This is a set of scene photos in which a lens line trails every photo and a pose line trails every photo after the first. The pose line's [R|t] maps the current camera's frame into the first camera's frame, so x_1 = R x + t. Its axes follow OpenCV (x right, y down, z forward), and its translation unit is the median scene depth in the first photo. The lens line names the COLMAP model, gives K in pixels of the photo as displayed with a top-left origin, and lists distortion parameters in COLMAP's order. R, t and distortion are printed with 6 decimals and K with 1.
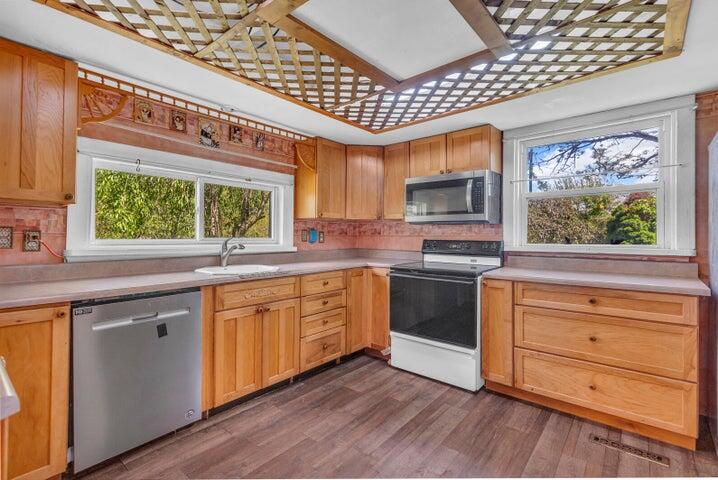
lens RADIAL K [[340.8, 0, 360.2], [0, 340.8, 235.2], [0, 0, 1]] dist [-0.000785, 0.001225]
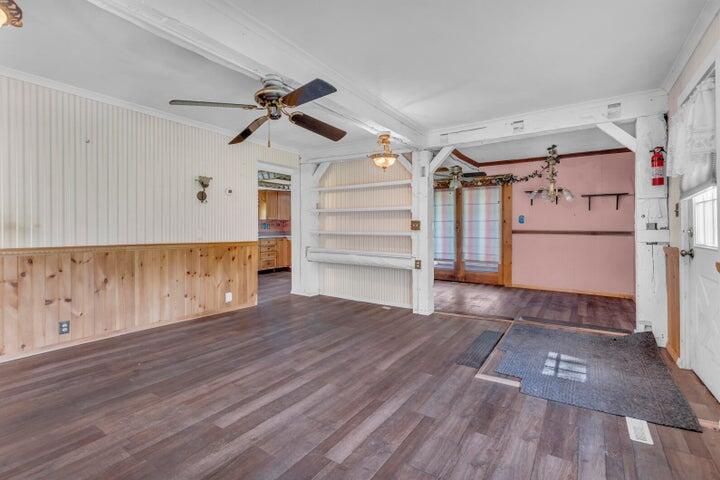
lens RADIAL K [[341.8, 0, 350.3], [0, 341.8, 229.1], [0, 0, 1]] dist [-0.000785, 0.001225]
pose [[0.996116, -0.005538, 0.087878, 0.328961], [0.005027, 0.999969, 0.006035, 0.013903], [-0.087909, -0.005570, 0.996113, -1.939501]]
